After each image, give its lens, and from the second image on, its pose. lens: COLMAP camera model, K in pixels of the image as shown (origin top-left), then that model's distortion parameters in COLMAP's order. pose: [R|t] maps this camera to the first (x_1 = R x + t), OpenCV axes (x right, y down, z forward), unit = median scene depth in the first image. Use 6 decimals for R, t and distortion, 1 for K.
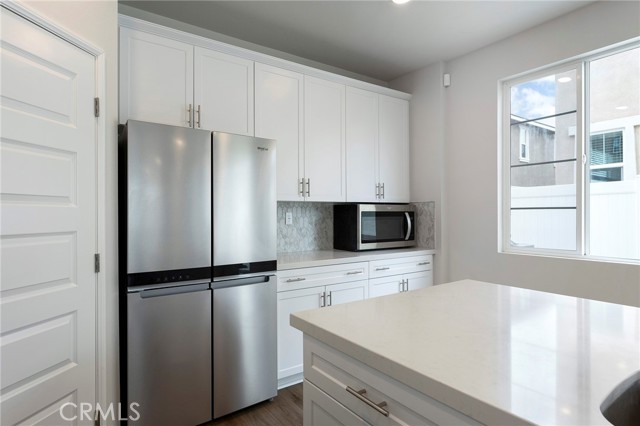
lens RADIAL K [[351.3, 0, 320.0], [0, 351.3, 213.0], [0, 0, 1]] dist [-0.016585, -0.000512]
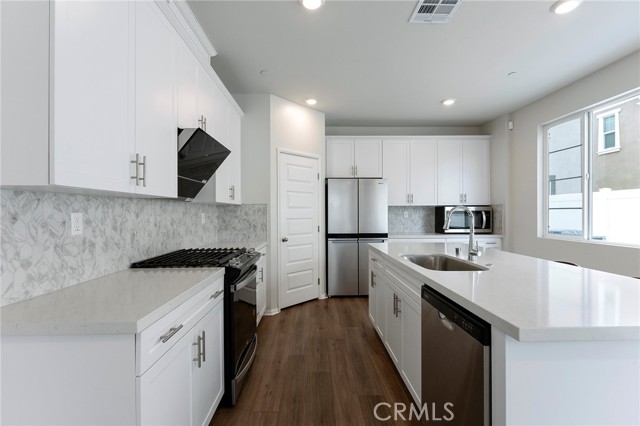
lens RADIAL K [[297.3, 0, 320.0], [0, 297.3, 213.0], [0, 0, 1]] dist [0.001054, 0.000032]
pose [[0.833374, 0.003210, -0.552701, 0.409918], [0.000070, 0.999983, 0.005913, -0.002167], [0.552710, -0.004967, 0.833359, -0.589061]]
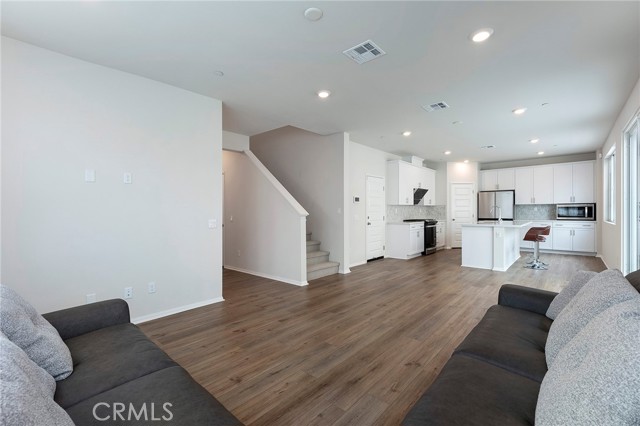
lens RADIAL K [[285.0, 0, 320.0], [0, 285.0, 213.0], [0, 0, 1]] dist [0.001790, 0.000139]
pose [[0.245433, 0.011205, -0.969349, 2.020482], [0.006628, 0.999890, 0.013236, 0.002516], [0.969391, -0.009673, 0.245332, -1.630697]]
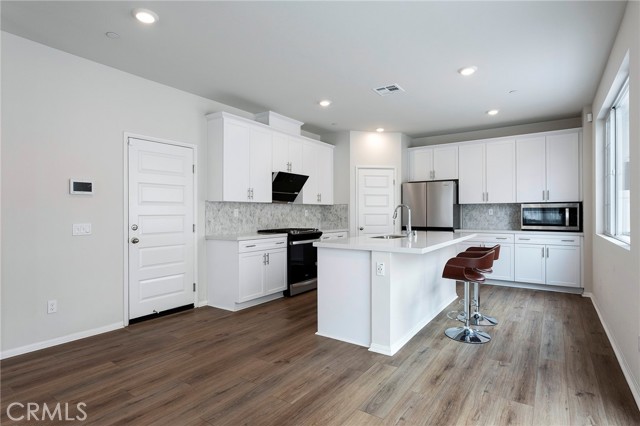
lens RADIAL K [[337.2, 0, 313.1], [0, 337.2, 212.7], [0, 0, 1]] dist [0.000159, -0.000378]
pose [[0.339340, 0.002766, -0.940660, 1.373479], [0.001738, 0.999992, 0.003567, 0.012189], [0.940662, -0.002845, 0.339332, -0.601914]]
